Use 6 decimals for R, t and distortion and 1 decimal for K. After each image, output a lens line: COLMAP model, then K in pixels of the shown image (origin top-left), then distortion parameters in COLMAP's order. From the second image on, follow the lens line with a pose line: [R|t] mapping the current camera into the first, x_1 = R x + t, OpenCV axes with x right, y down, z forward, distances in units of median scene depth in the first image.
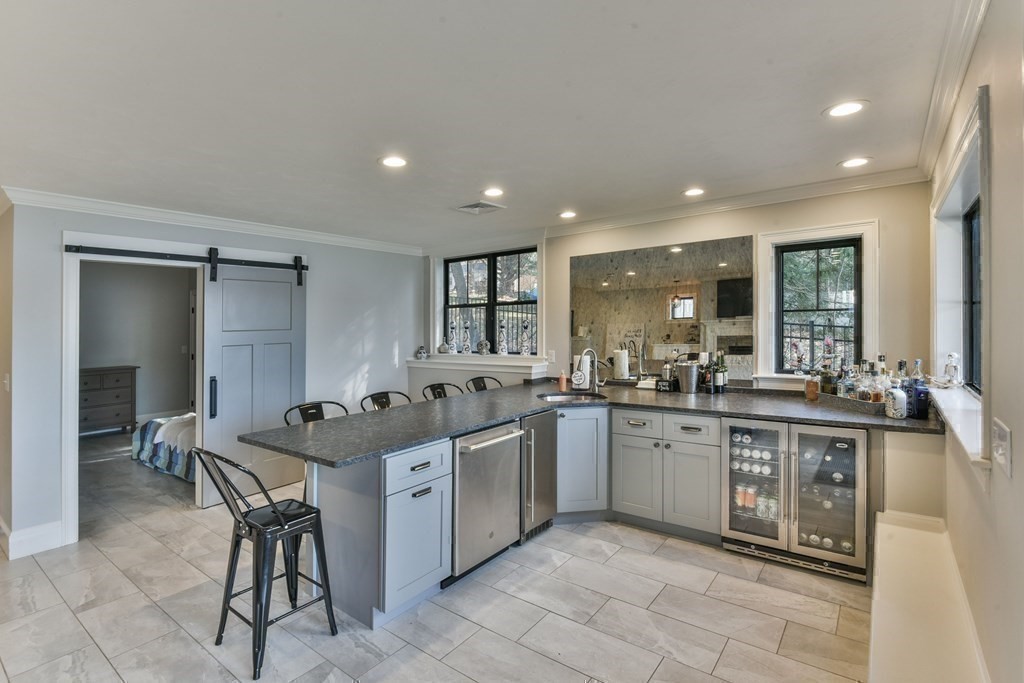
lens RADIAL K [[501.2, 0, 513.7], [0, 501.2, 326.8], [0, 0, 1]] dist [-0.003869, -0.001553]
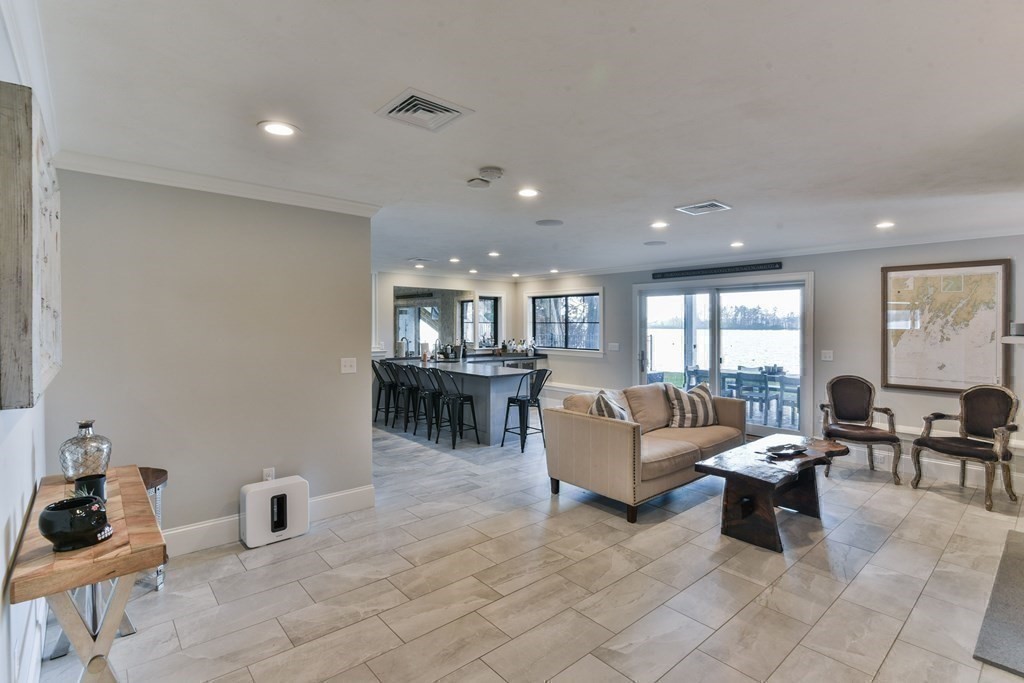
lens RADIAL K [[481.3, 0, 537.0], [0, 481.3, 355.2], [0, 0, 1]] dist [0.001873, -0.000017]
pose [[0.166224, -0.043421, 0.985131, -1.442337], [-0.007844, 0.998940, 0.045353, 0.017437], [-0.986057, -0.015266, 0.165708, 0.262544]]
